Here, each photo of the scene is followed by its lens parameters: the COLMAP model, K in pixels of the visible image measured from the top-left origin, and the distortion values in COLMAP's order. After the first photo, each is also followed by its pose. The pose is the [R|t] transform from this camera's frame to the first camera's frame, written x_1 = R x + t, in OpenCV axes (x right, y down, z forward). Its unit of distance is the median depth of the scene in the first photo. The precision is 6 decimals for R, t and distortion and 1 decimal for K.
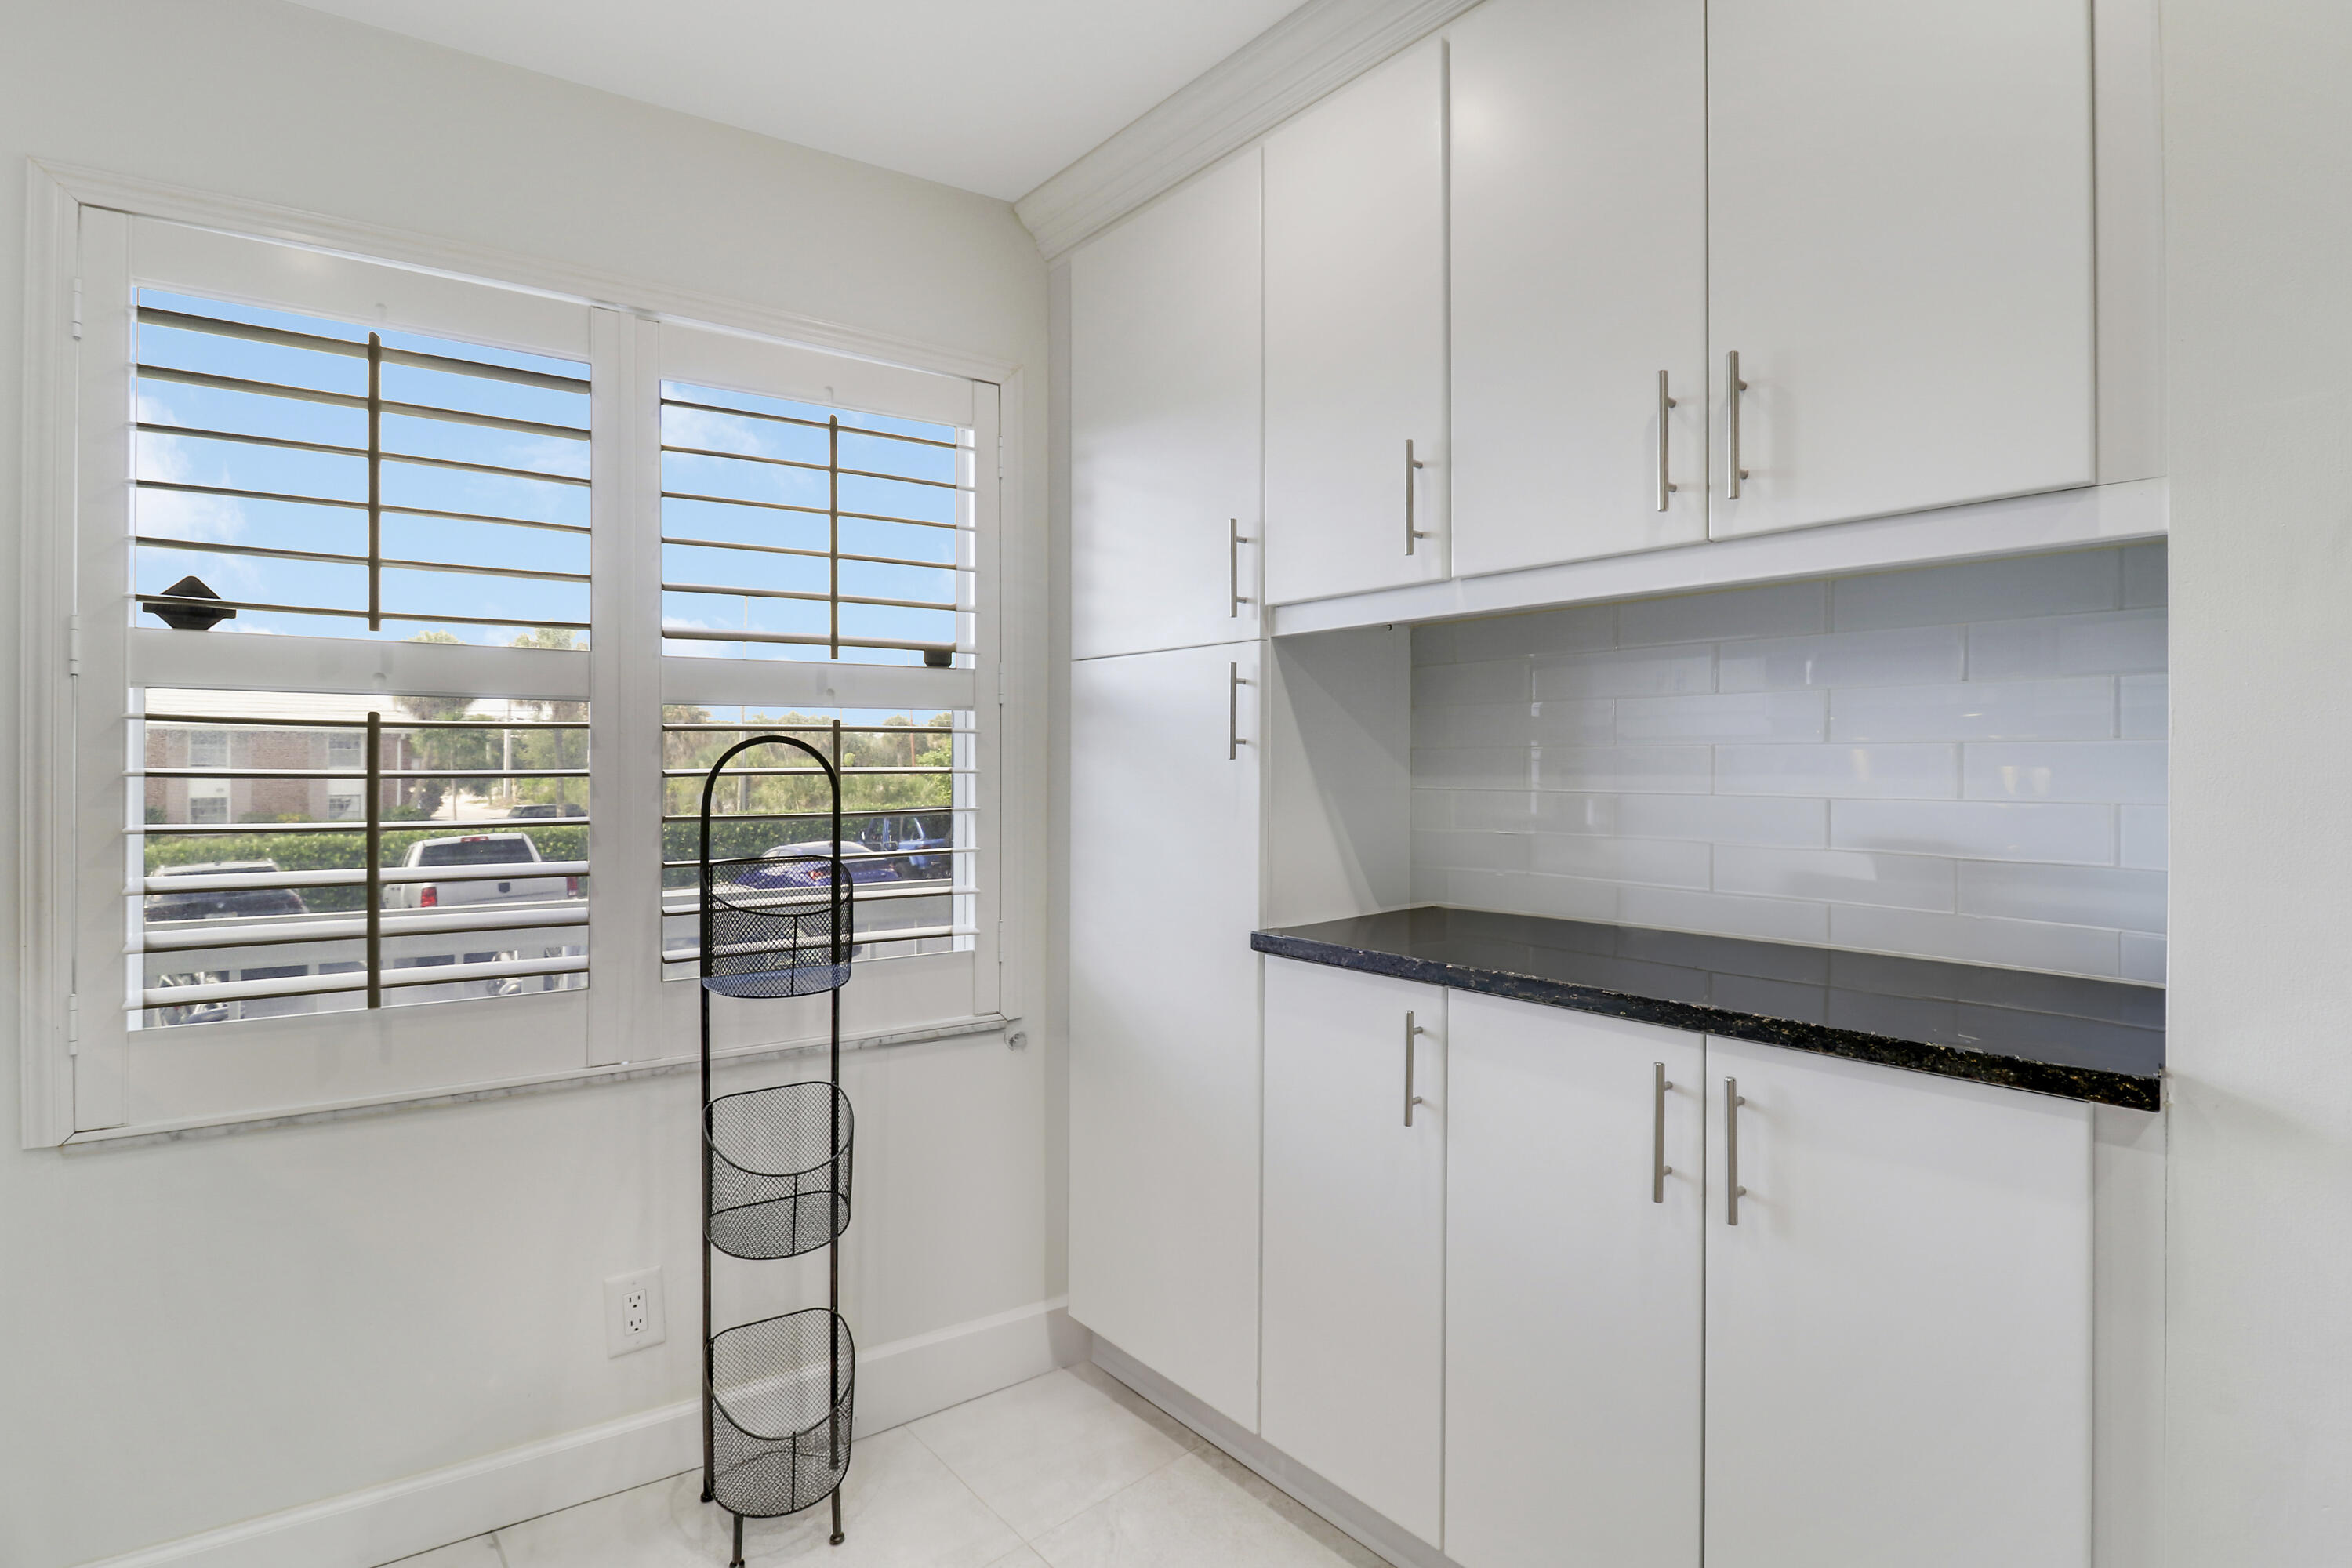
lens RADIAL K [[1299.6, 0, 1174.9], [0, 1299.6, 774.3], [0, 0, 1]] dist [0.001226, -0.000050]
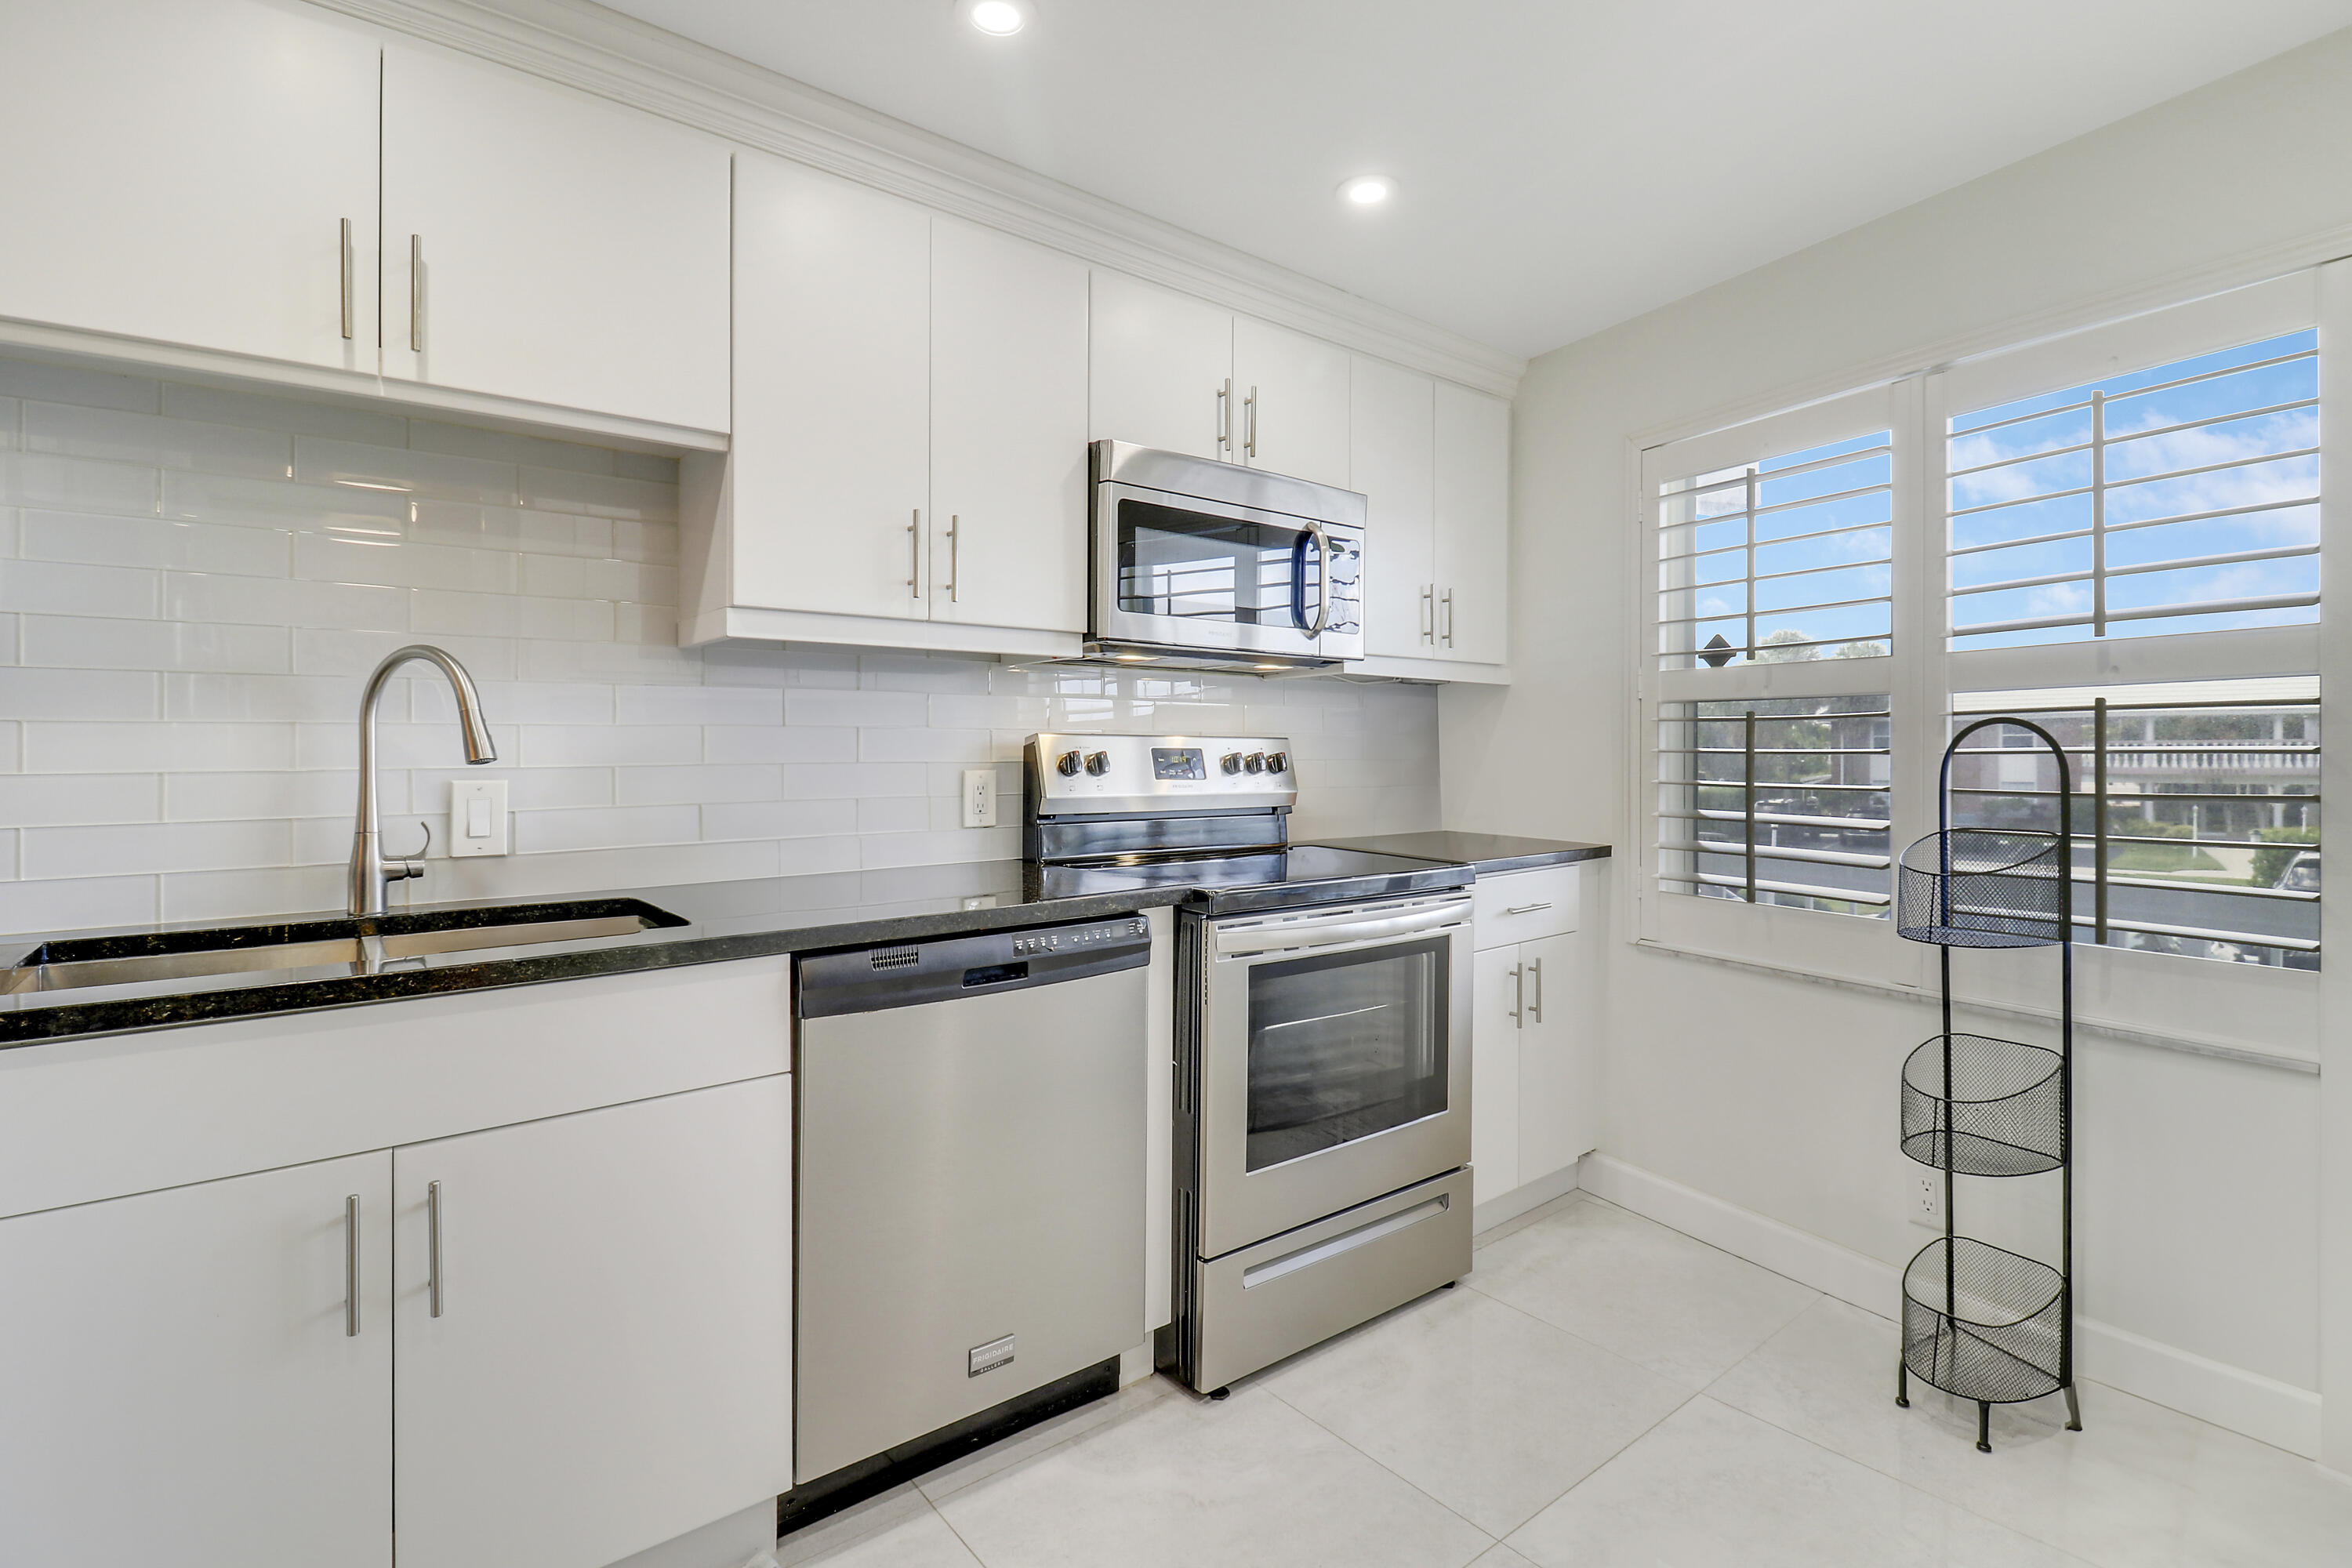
lens RADIAL K [[918.2, 0, 1177.1], [0, 918.2, 743.4], [0, 0, 1]] dist [-0.020995, -0.000011]
pose [[-0.058801, -0.004031, -0.998262, 0.476869], [0.000630, 0.999991, -0.004076, -0.005477], [0.998270, -0.000869, -0.058798, 0.357824]]
